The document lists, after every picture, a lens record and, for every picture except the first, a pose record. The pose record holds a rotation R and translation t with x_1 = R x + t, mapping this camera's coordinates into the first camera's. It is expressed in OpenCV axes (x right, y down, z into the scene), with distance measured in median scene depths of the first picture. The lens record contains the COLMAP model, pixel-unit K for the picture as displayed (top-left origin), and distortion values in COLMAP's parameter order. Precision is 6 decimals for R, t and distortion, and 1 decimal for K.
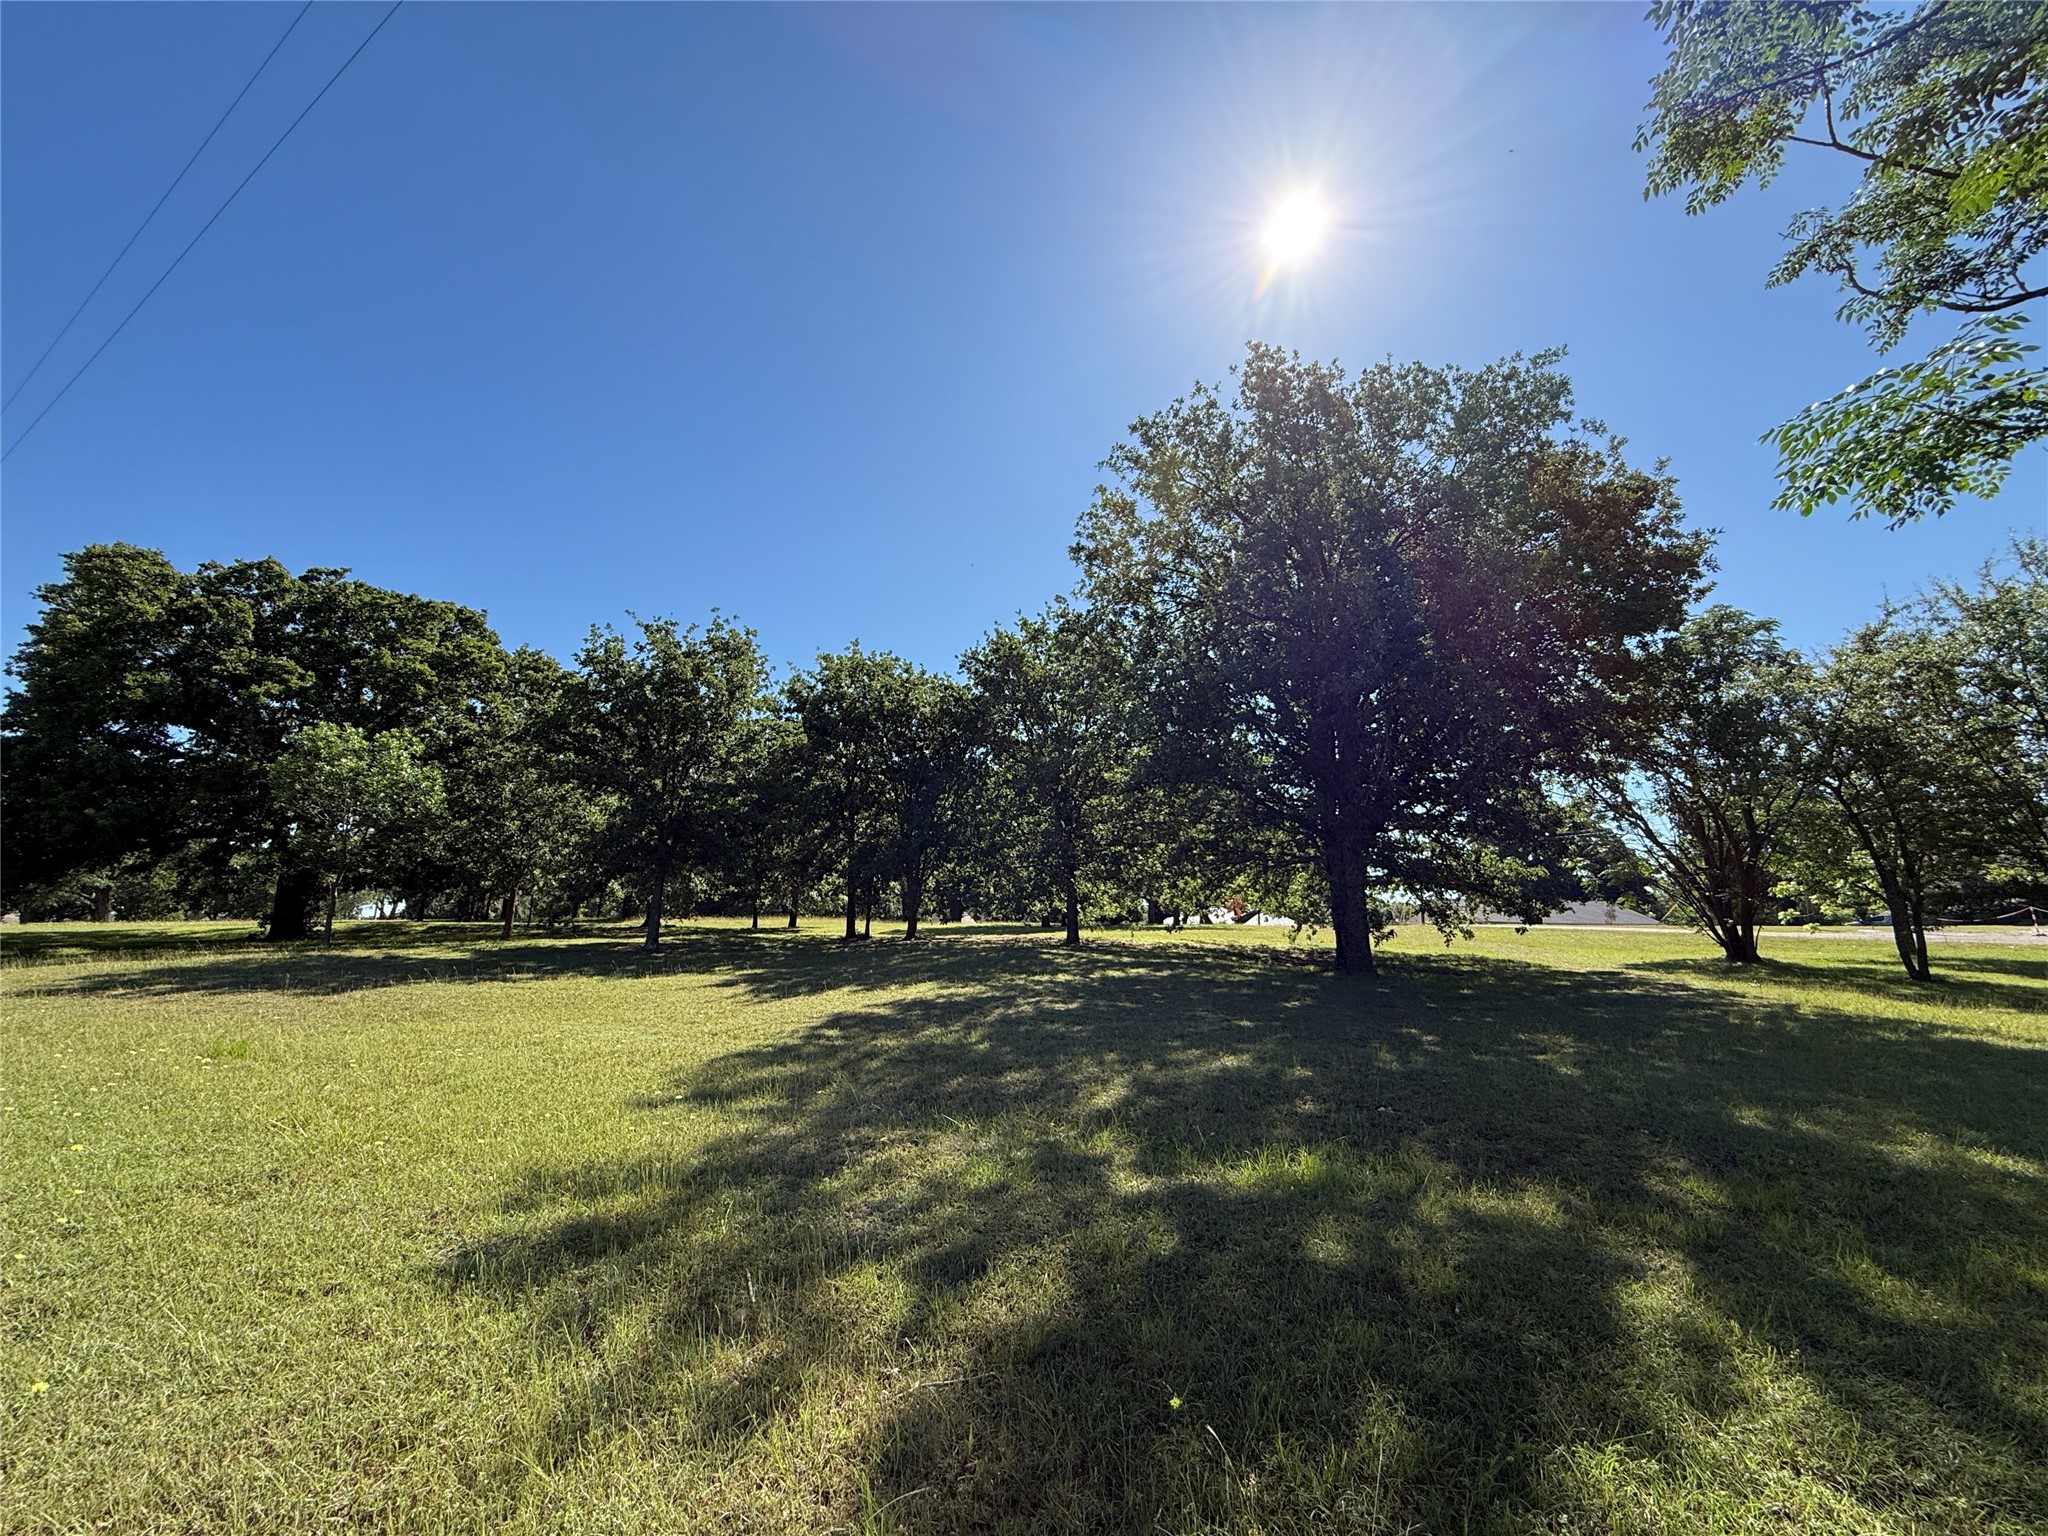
lens RADIAL K [[806.2, 0, 1024.0], [0, 806.2, 768.0], [0, 0, 1]] dist [-0.000111, 0.000103]
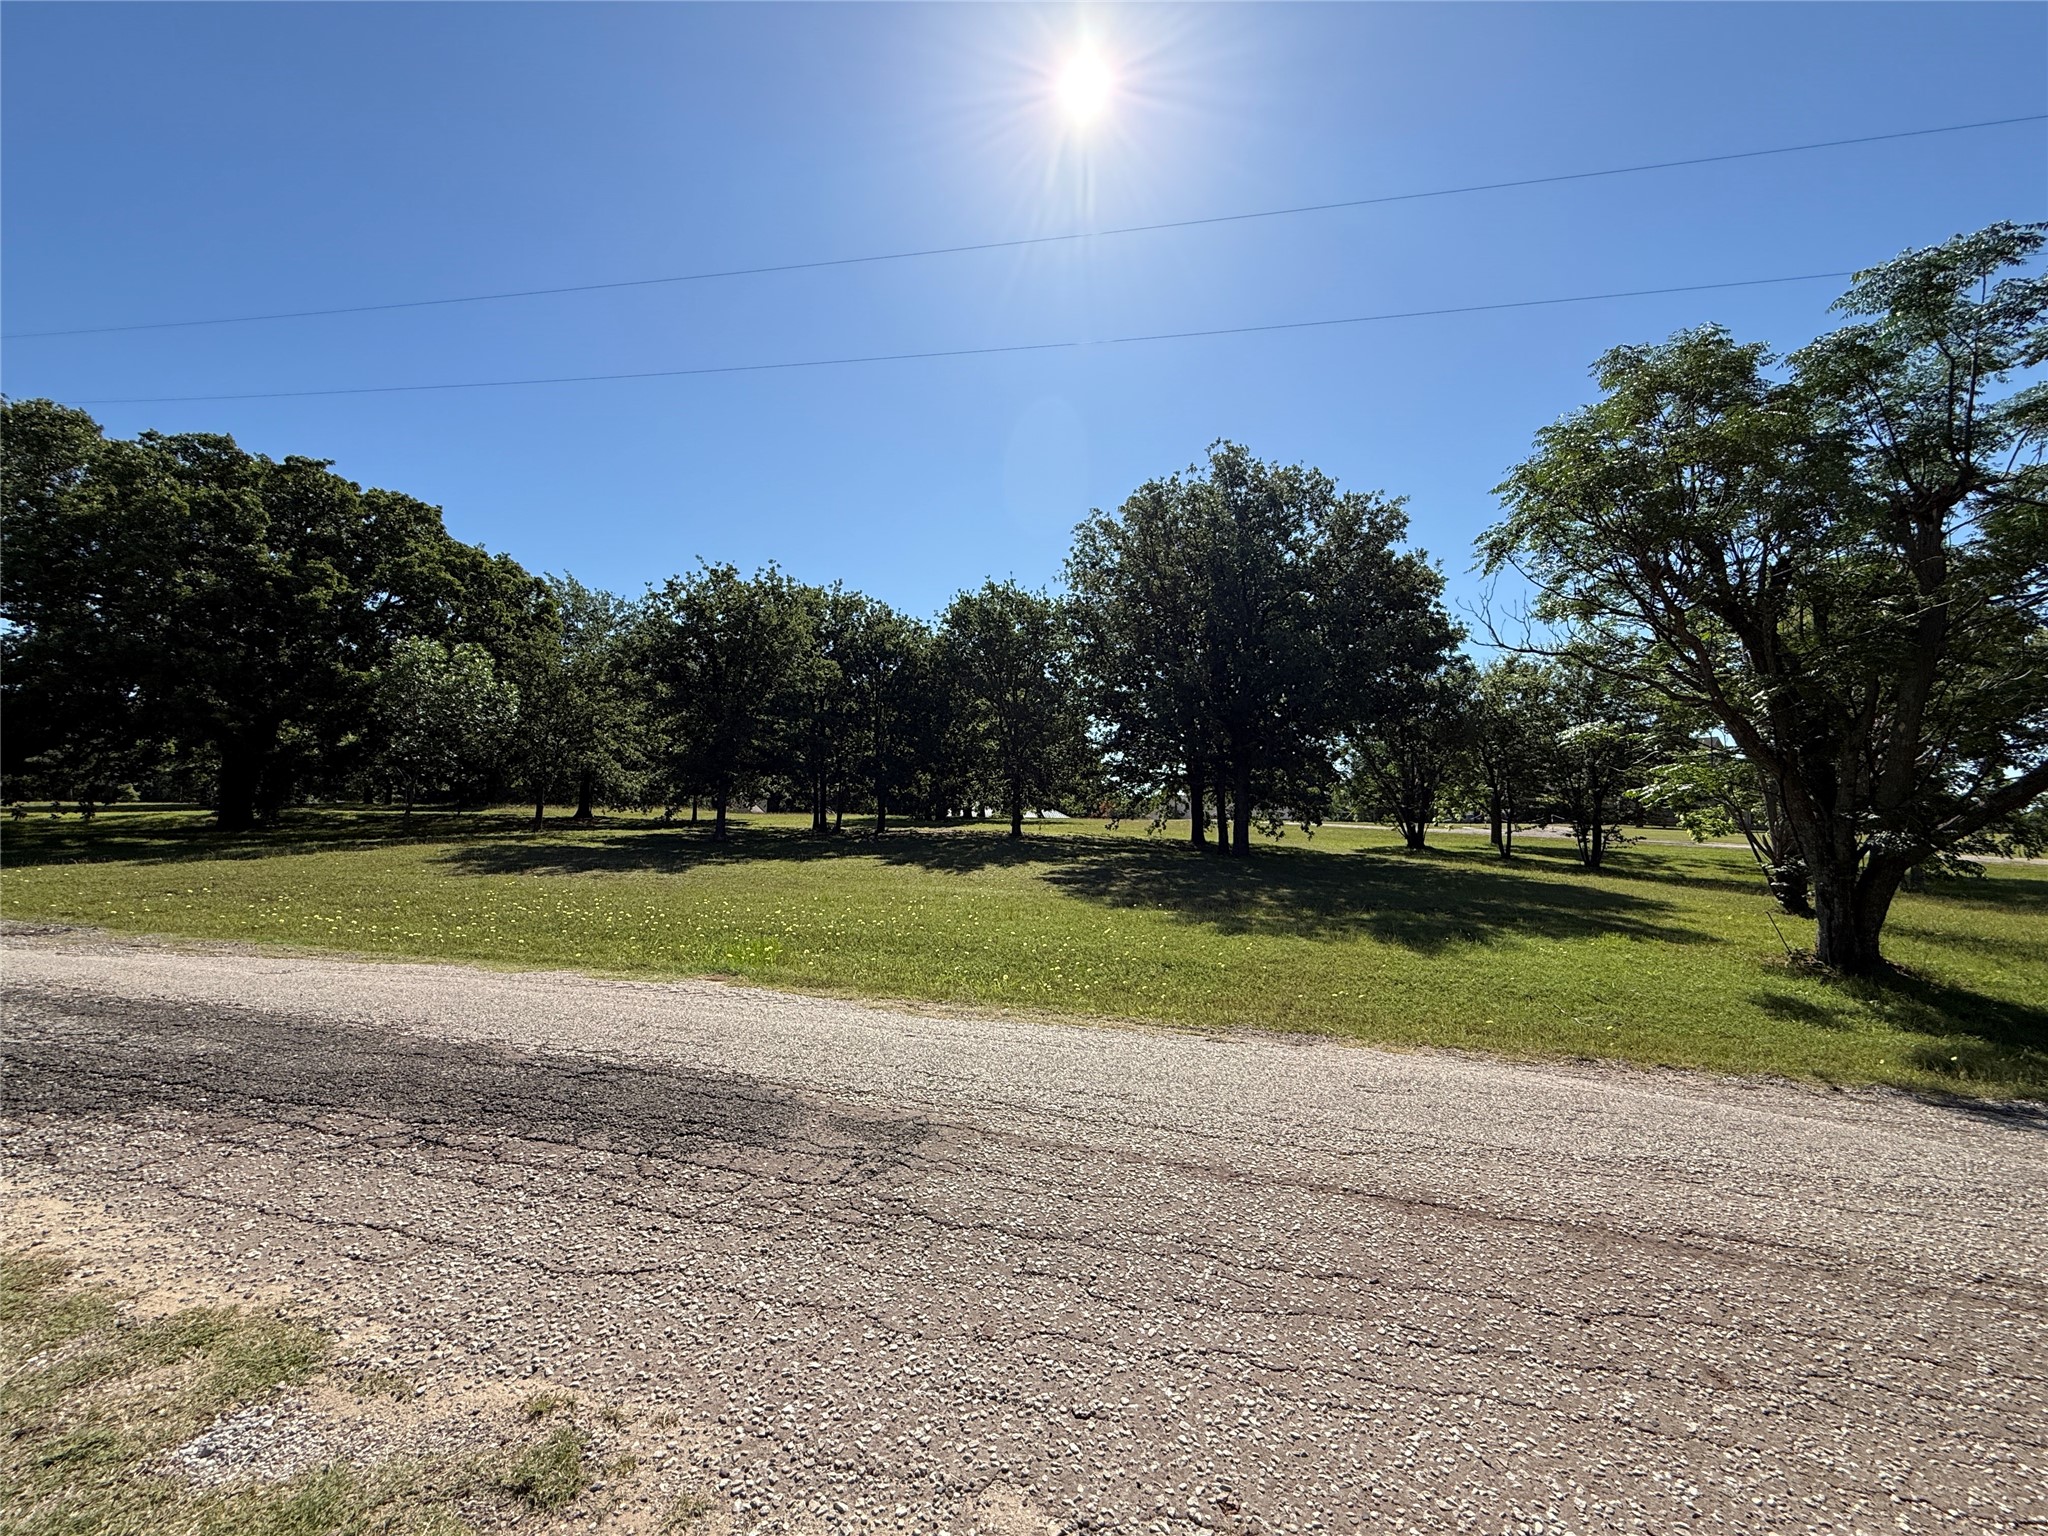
lens RADIAL K [[806.2, 0, 1024.0], [0, 806.2, 768.0], [0, 0, 1]] dist [-0.000111, 0.000103]
pose [[0.950414, 0.029233, 0.309611, -0.346748], [-0.071284, 0.989544, 0.125388, -0.062414], [-0.302708, -0.141240, 0.942560, -0.249496]]
